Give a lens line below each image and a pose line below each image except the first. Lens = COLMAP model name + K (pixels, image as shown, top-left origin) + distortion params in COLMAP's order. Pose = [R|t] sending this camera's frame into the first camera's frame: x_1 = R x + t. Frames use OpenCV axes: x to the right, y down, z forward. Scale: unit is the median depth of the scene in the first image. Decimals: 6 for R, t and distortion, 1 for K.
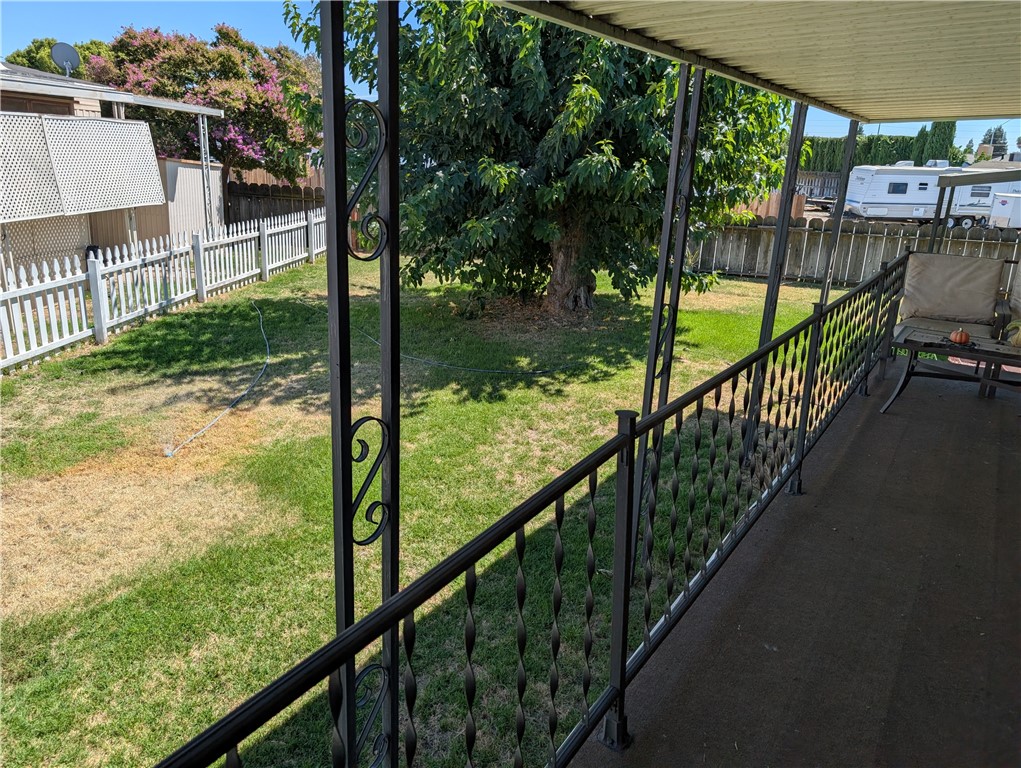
lens RADIAL K [[742.5, 0, 513.7], [0, 742.5, 379.9], [0, 0, 1]] dist [0.031785, -0.032719]
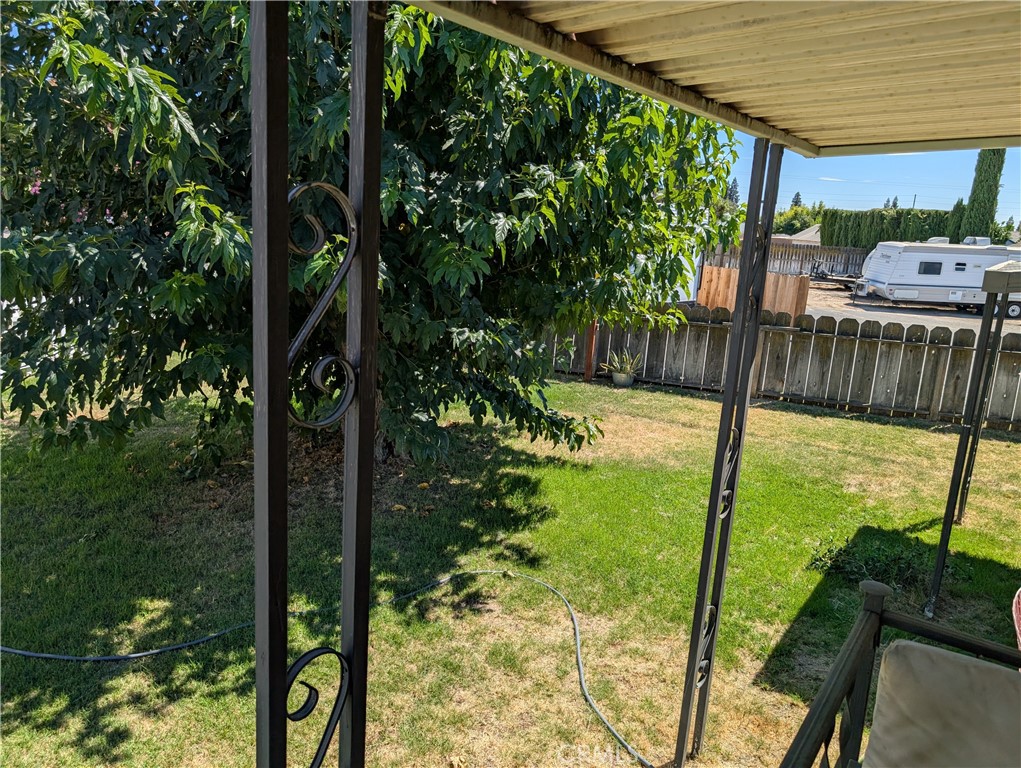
lens RADIAL K [[742.5, 0, 502.9], [0, 742.5, 380.1], [0, 0, 1]] dist [0.031785, -0.032719]
pose [[0.998170, 0.028216, -0.053478, 0.274130], [-0.032712, 0.995830, -0.085165, -0.146427], [0.050852, 0.086759, 0.994931, 0.489608]]
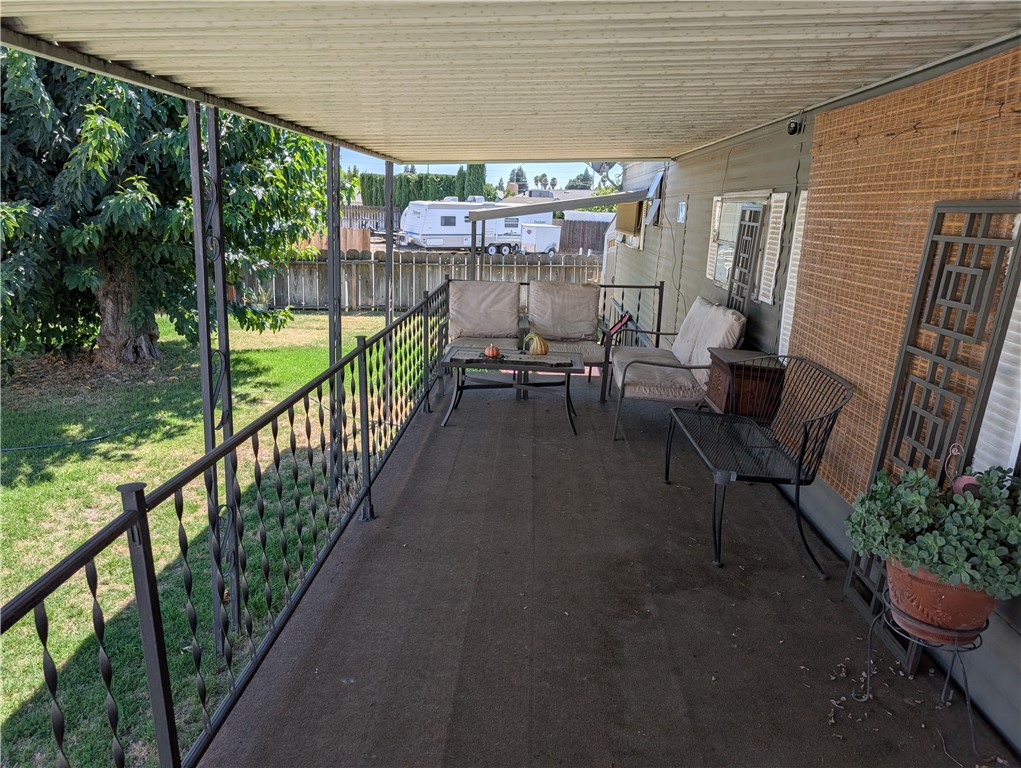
lens RADIAL K [[742.5, 0, 515.9], [0, 742.5, 389.9], [0, 0, 1]] dist [0.031785, -0.032719]
pose [[0.854699, -0.133617, 0.501634, 0.022063], [0.149092, 0.988779, 0.009346, -0.001980], [-0.497254, 0.066801, 0.865030, -0.003796]]
